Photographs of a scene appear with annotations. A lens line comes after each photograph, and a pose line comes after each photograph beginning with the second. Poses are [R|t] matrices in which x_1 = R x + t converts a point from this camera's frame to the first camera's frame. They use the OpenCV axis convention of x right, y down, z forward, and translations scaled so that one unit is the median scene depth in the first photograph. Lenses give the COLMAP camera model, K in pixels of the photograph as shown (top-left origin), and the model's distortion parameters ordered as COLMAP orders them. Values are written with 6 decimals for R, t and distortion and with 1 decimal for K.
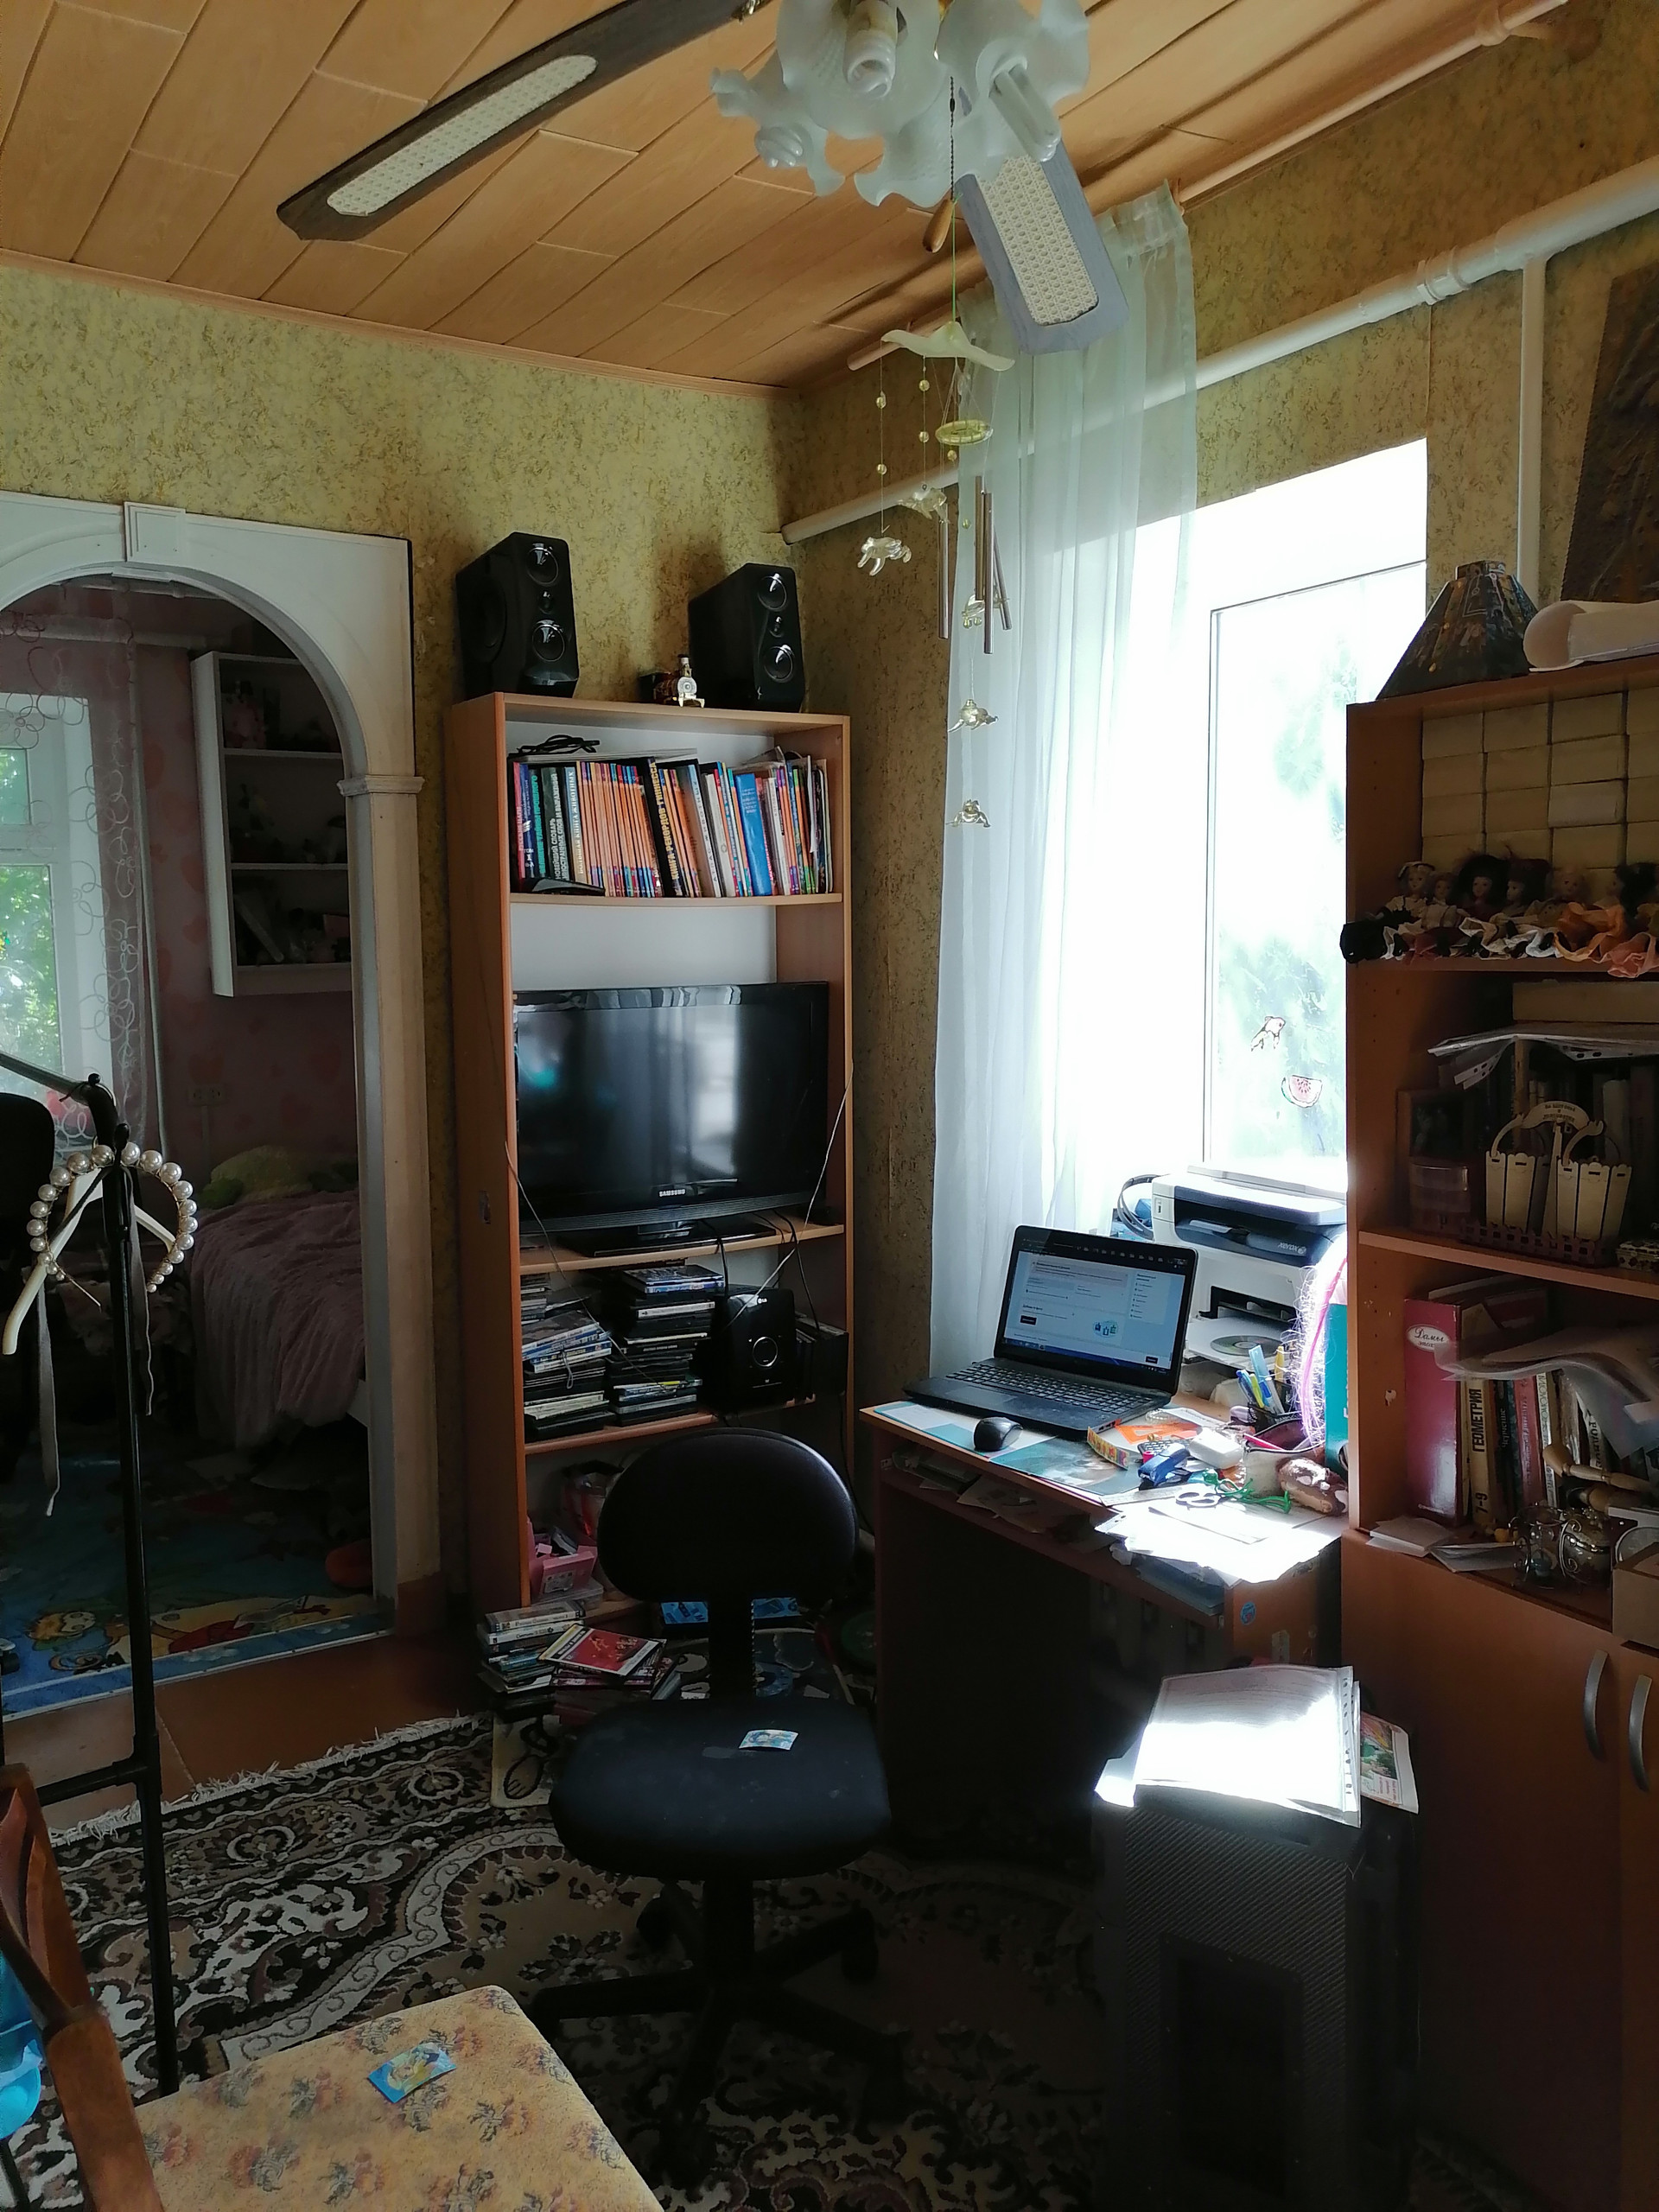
lens RADIAL K [[1702.8, 0, 829.2], [0, 1702.8, 1111.5], [0, 0, 1]] dist [0.038738, -0.001927]
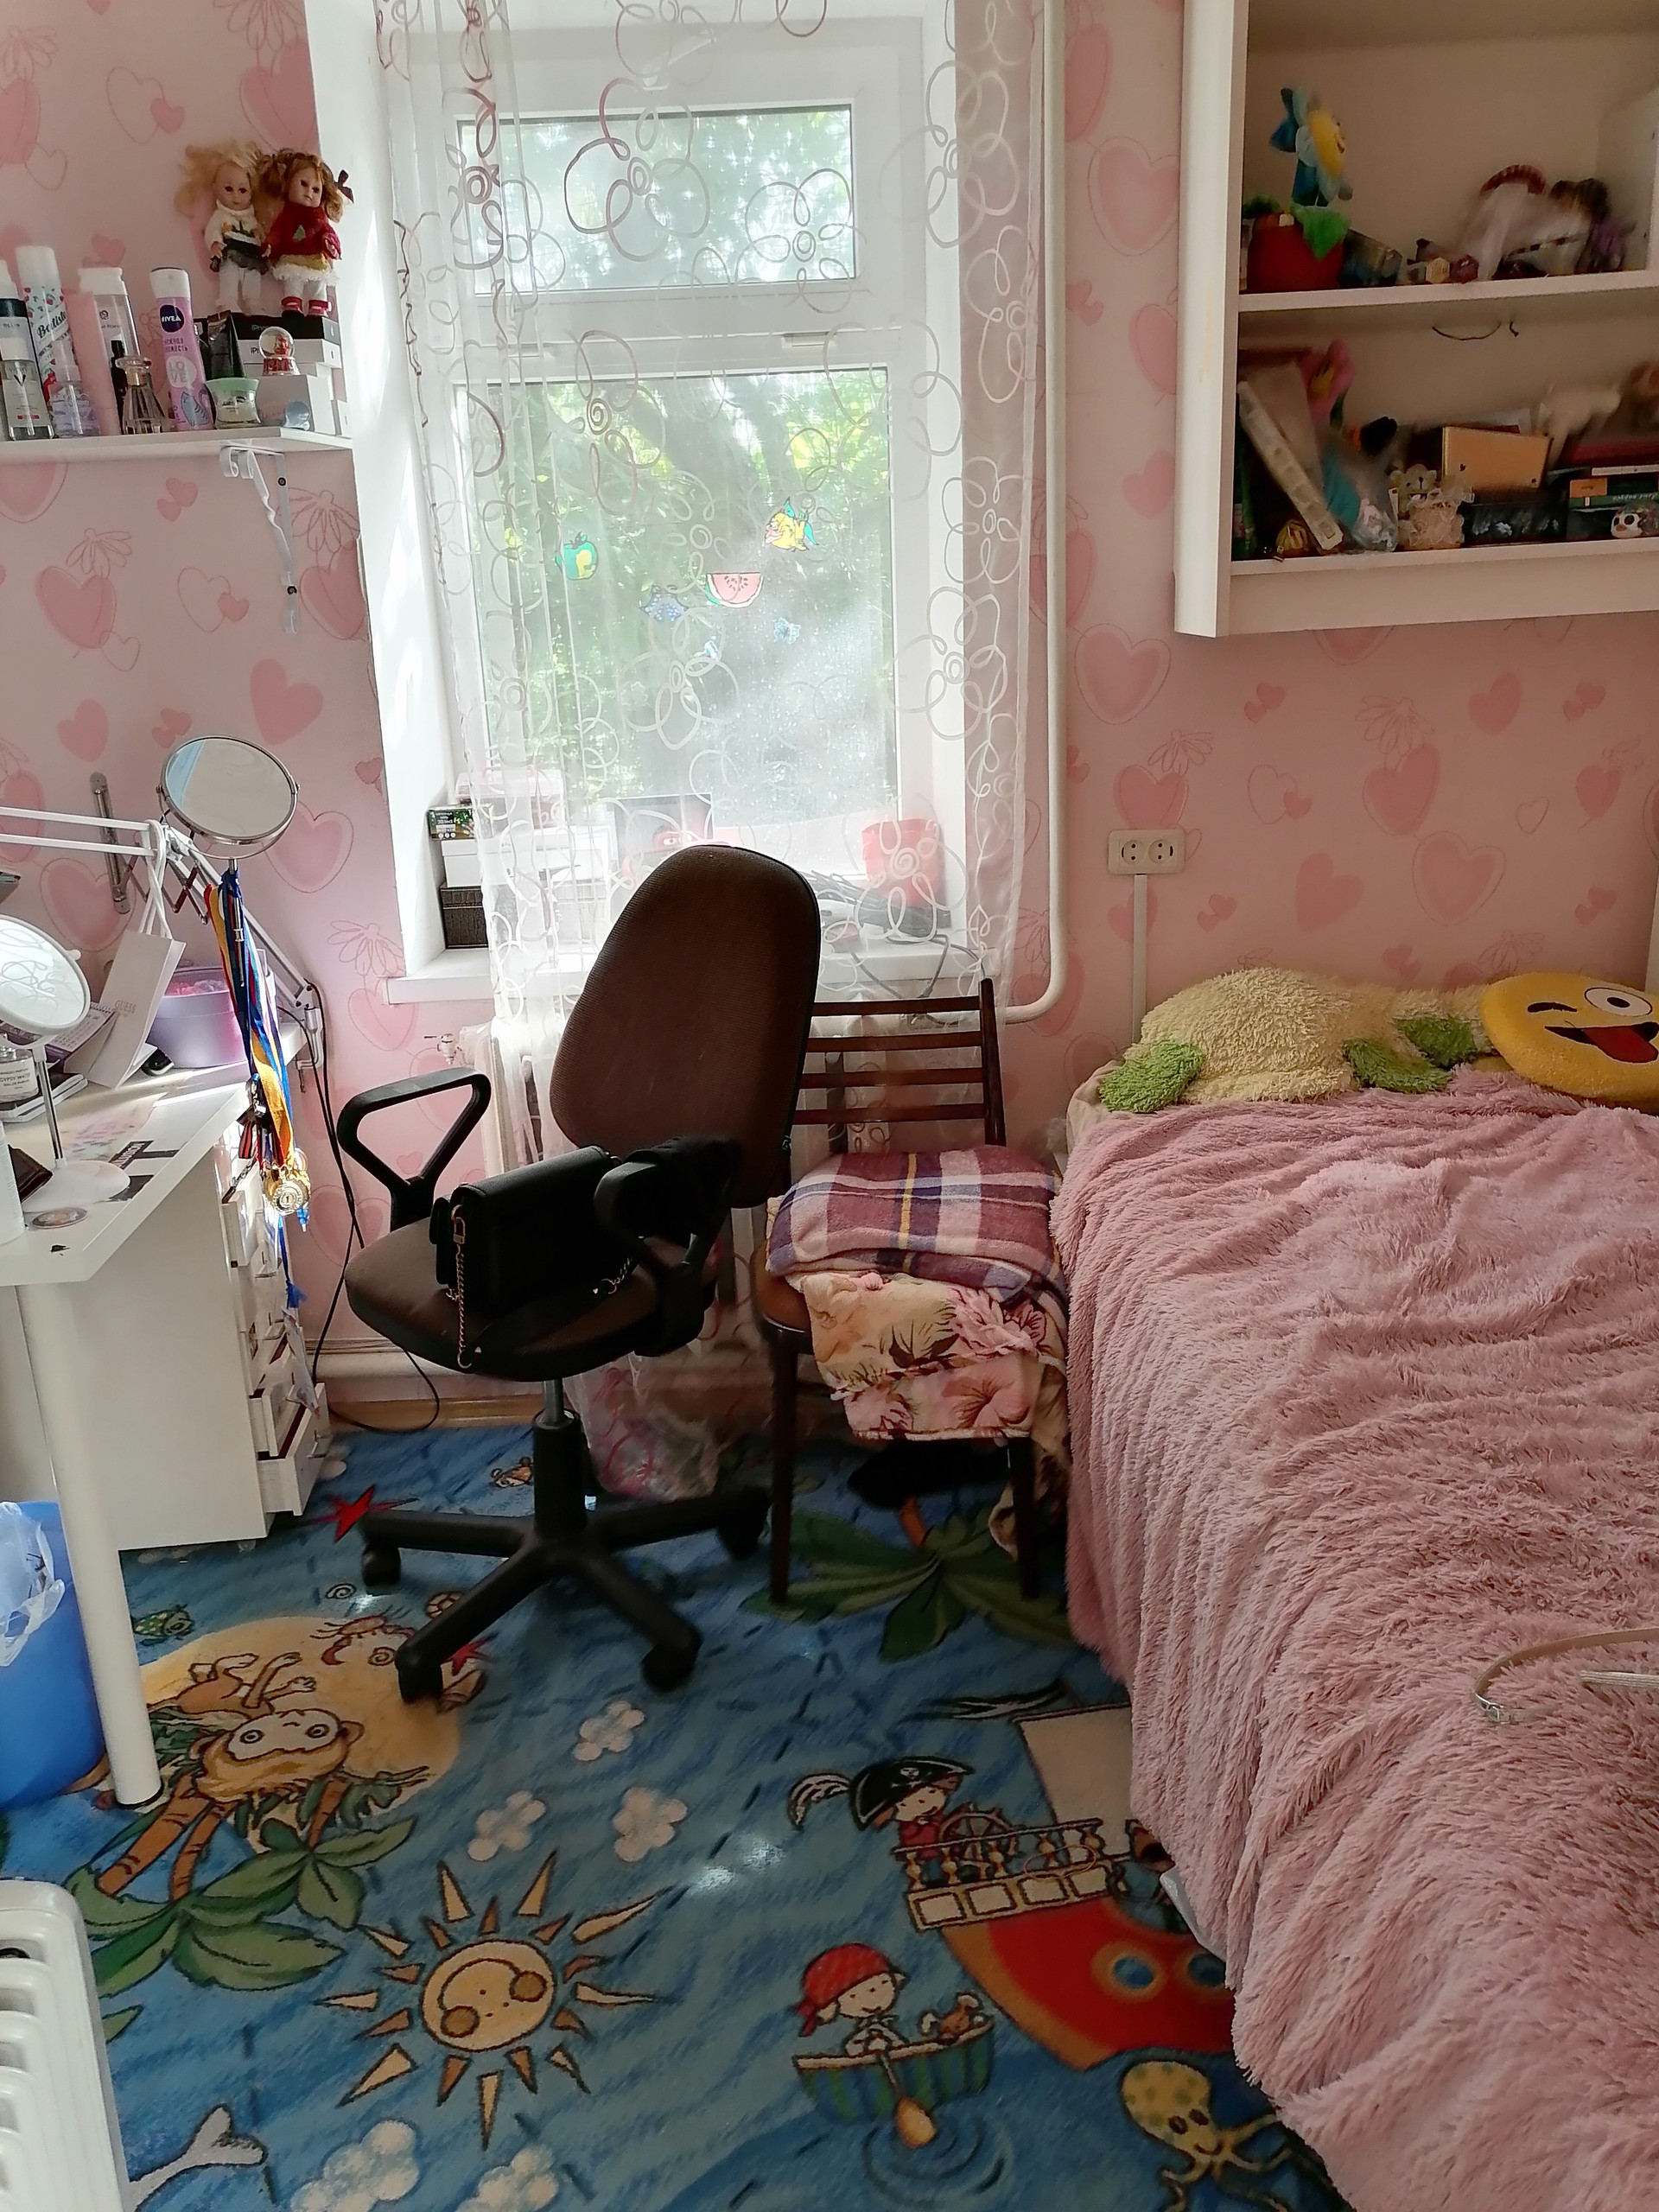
lens RADIAL K [[1702.8, 0, 824.6], [0, 1702.8, 1110.9], [0, 0, 1]] dist [0.038738, -0.001927]
pose [[0.844296, 0.143025, -0.516437, -0.191363], [-0.027628, 0.974061, 0.224594, -0.045091], [0.535164, -0.175356, 0.826347, 0.568868]]
